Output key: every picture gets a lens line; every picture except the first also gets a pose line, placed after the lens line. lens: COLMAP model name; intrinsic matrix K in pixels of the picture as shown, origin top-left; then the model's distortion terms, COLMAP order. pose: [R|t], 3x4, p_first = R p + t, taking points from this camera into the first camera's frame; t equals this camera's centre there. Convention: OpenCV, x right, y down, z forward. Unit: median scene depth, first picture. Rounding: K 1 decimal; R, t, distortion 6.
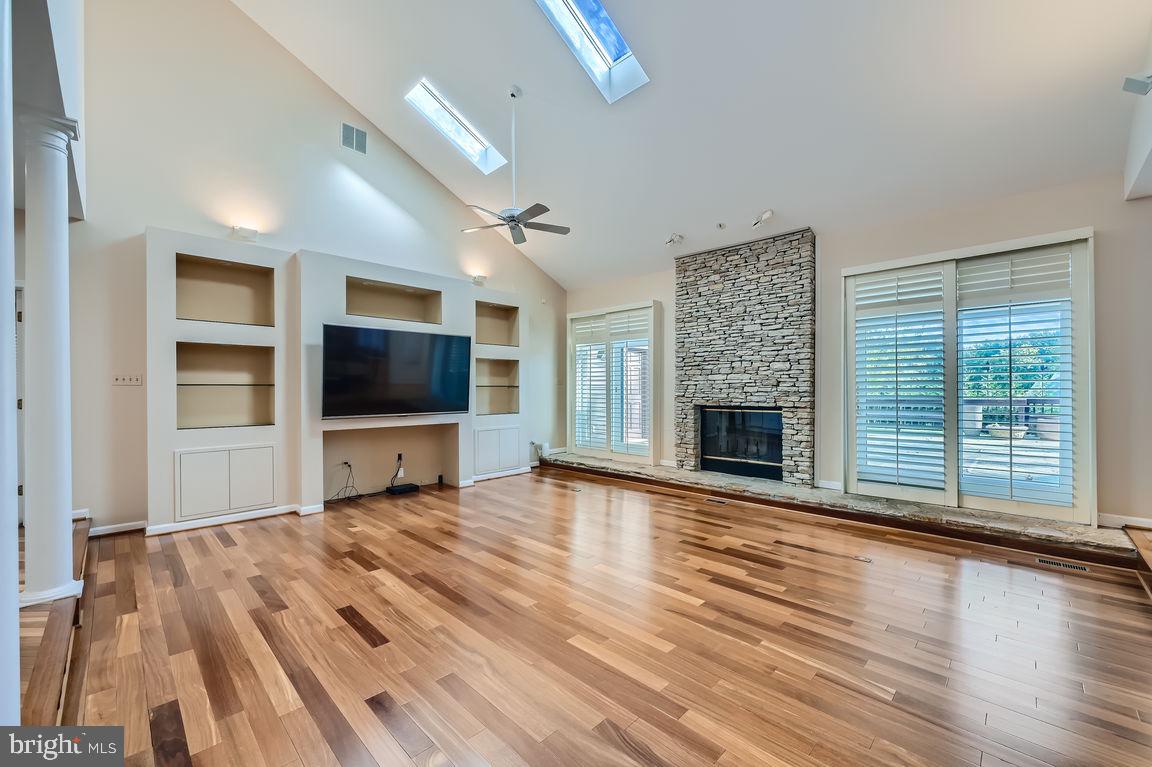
lens RADIAL K [[457.1, 0, 577.6], [0, 457.1, 388.9], [0, 0, 1]] dist [-0.000873, -0.000117]
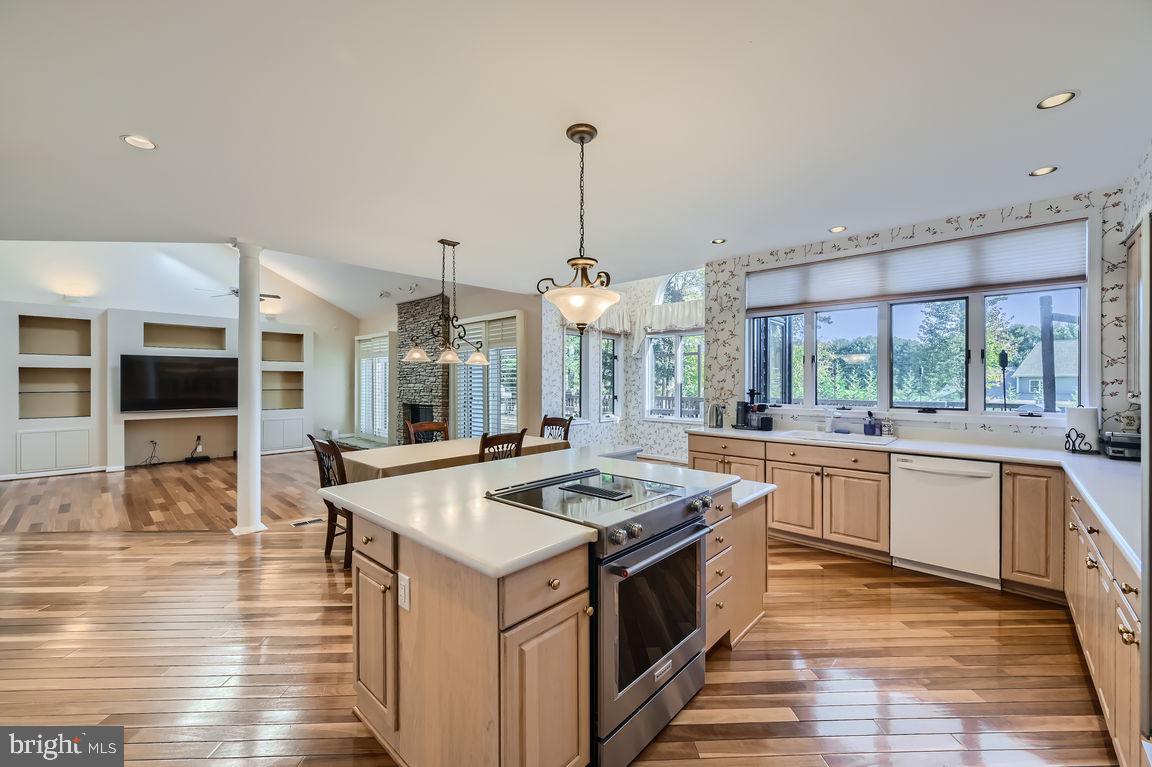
lens RADIAL K [[455.1, 0, 575.3], [0, 455.1, 381.4], [0, 0, 1]] dist [-0.000779, 0.000022]
pose [[0.999692, 0.002281, 0.024732, 0.898868], [-0.002245, 0.999996, -0.001493, -0.041854], [-0.024735, 0.001437, 0.999693, -0.579468]]
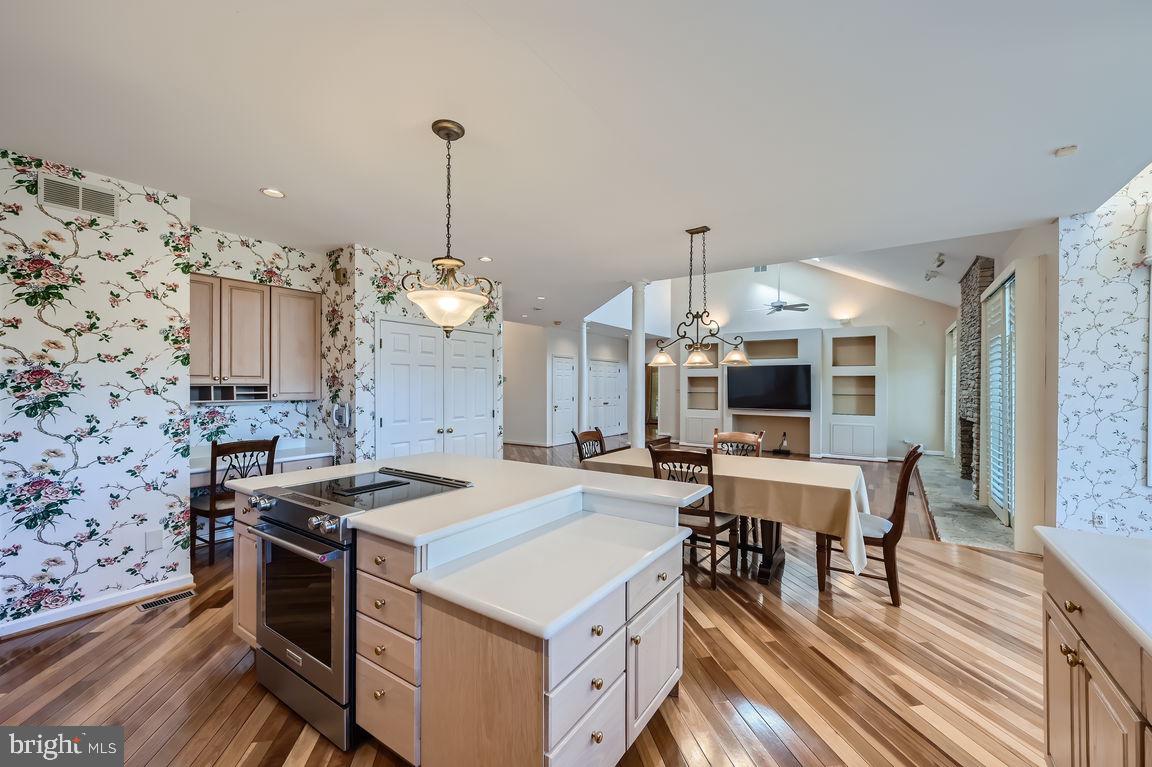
lens RADIAL K [[455.1, 0, 575.3], [0, 455.1, 381.4], [0, 0, 1]] dist [-0.000779, 0.000022]
pose [[0.171924, -0.005114, -0.985097, 1.341686], [-0.005903, 0.999963, -0.006221, -0.044161], [0.985093, 0.006885, 0.171888, -0.109766]]
